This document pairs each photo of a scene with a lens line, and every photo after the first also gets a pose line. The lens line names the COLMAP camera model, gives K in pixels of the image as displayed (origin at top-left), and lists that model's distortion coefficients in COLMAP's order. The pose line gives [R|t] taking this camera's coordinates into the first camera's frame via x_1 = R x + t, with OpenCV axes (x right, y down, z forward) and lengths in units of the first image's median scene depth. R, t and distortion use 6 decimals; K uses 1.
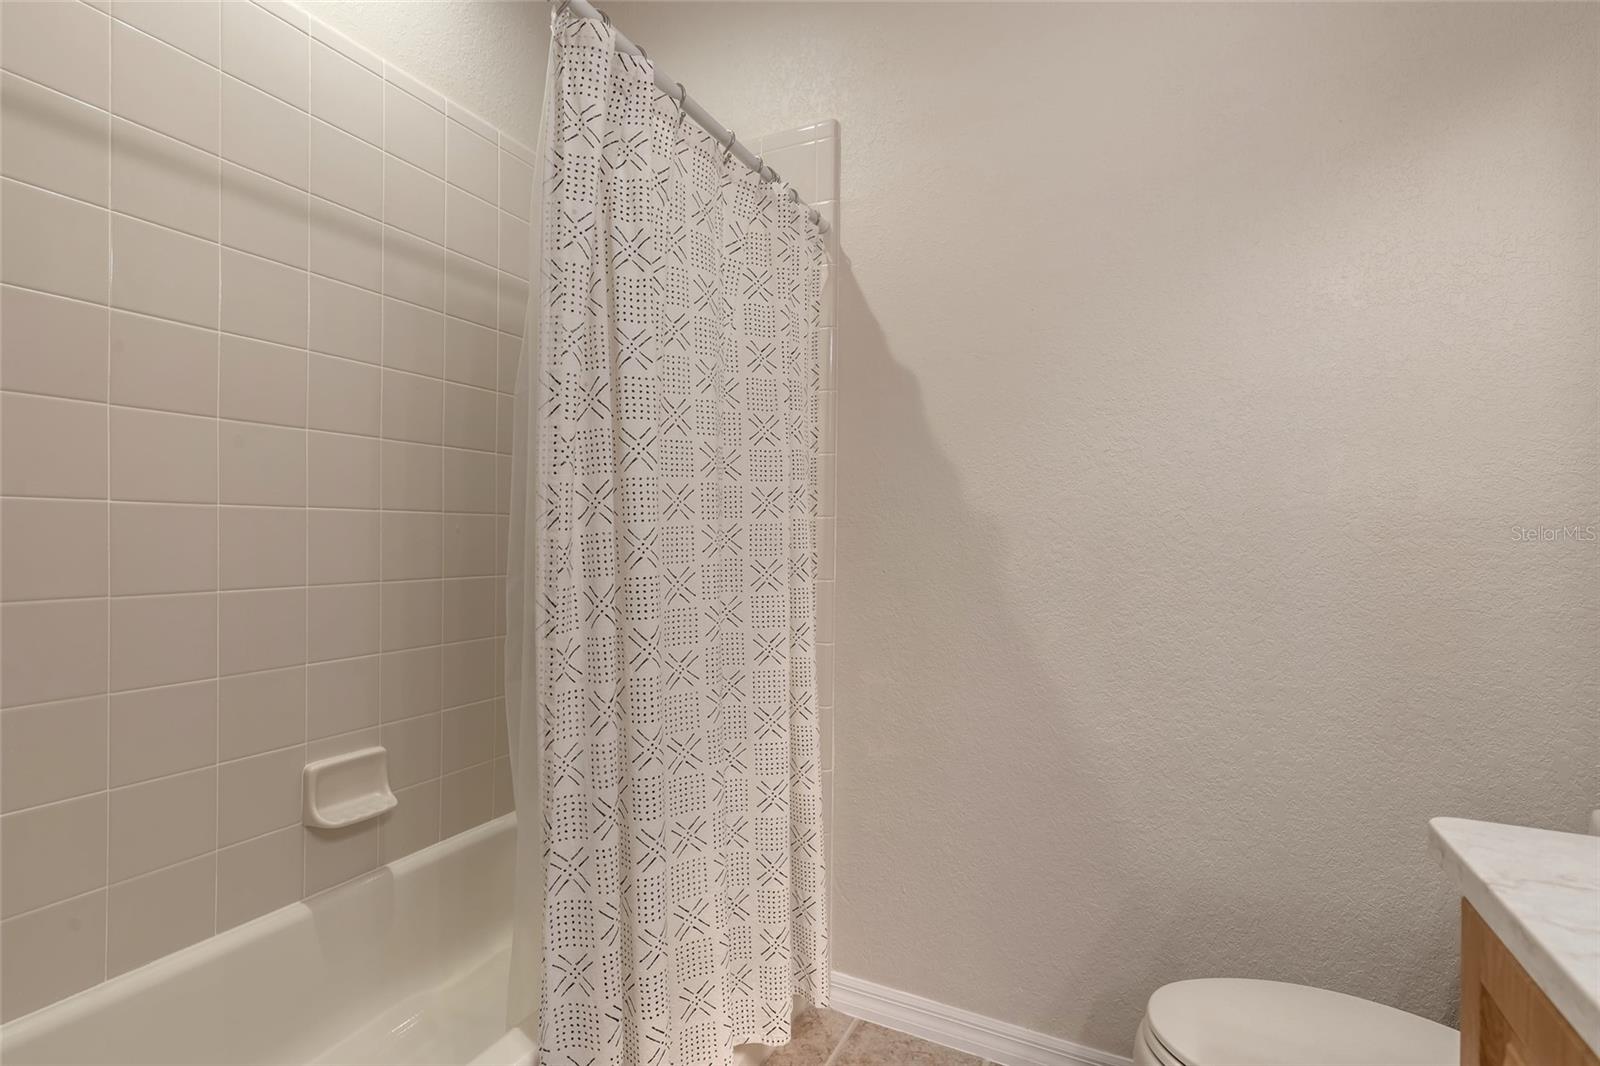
lens RADIAL K [[763.4, 0, 777.4], [0, 763.4, 538.8], [0, 0, 1]] dist [0.005032, -0.002759]
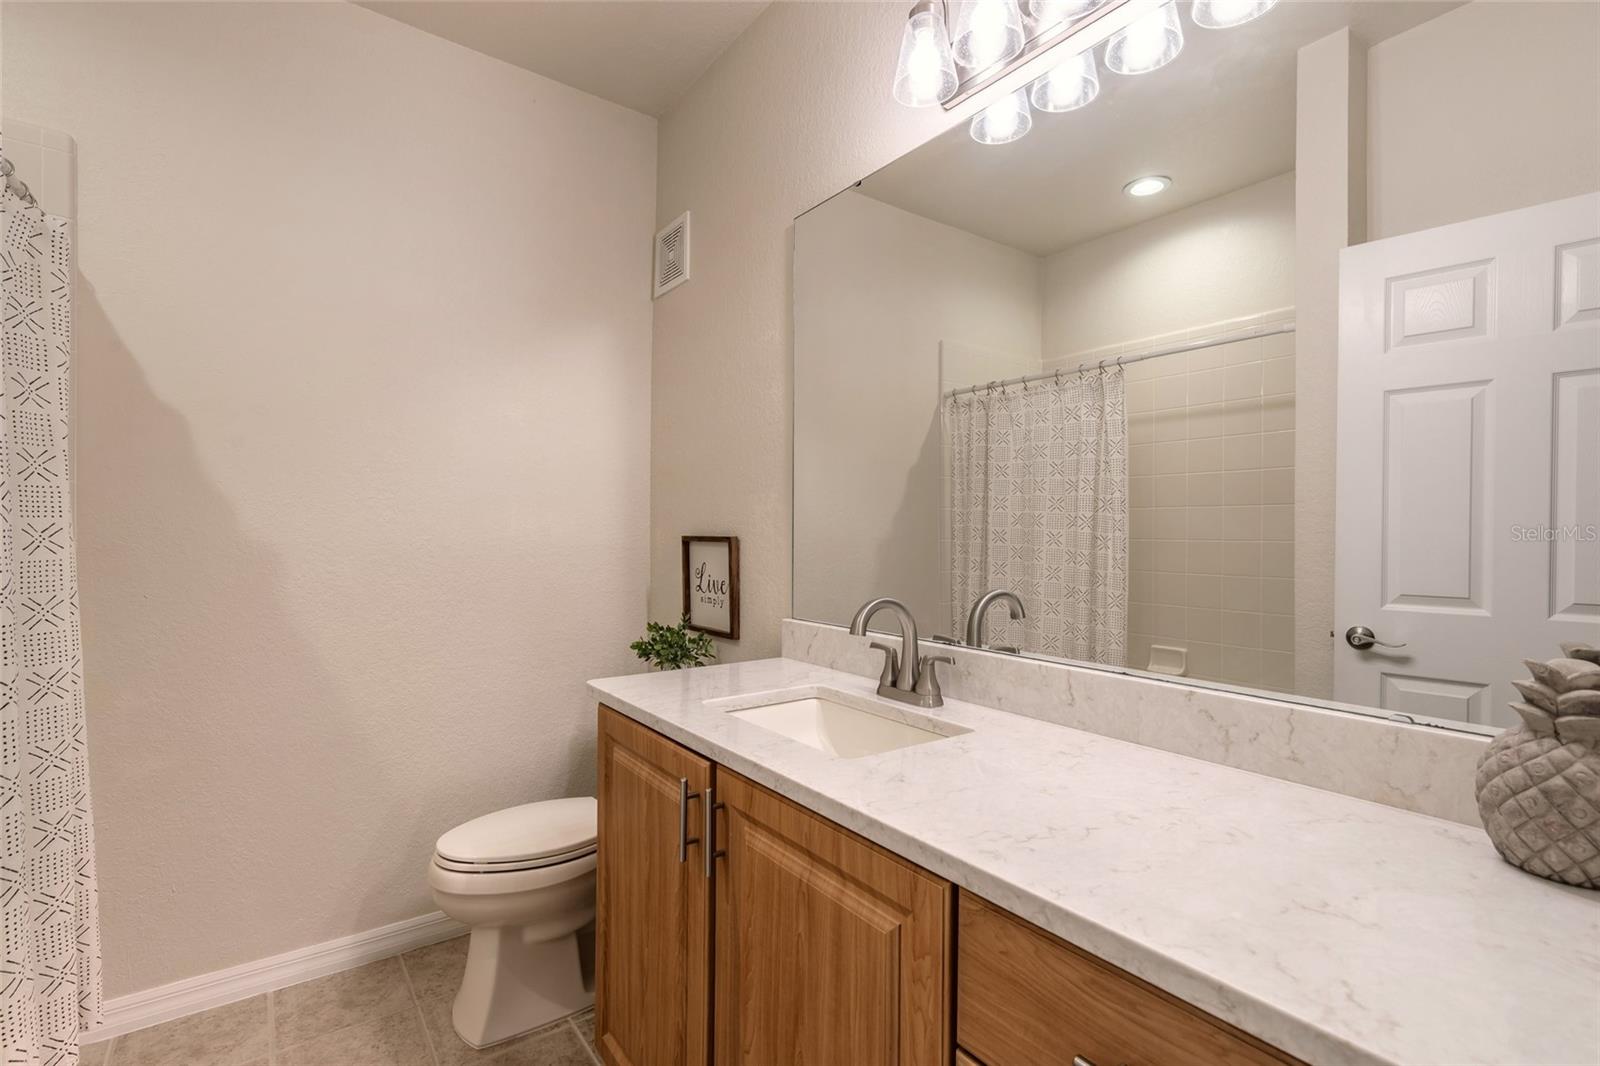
lens RADIAL K [[719.7, 0, 799.3], [0, 719.7, 533.7], [0, 0, 1]] dist [0.009189, -0.002513]
pose [[0.450862, -0.002266, 0.892591, -0.411728], [0.001038, 0.999997, 0.002014, -0.055150], [-0.892593, 0.000018, 0.450863, -0.303666]]
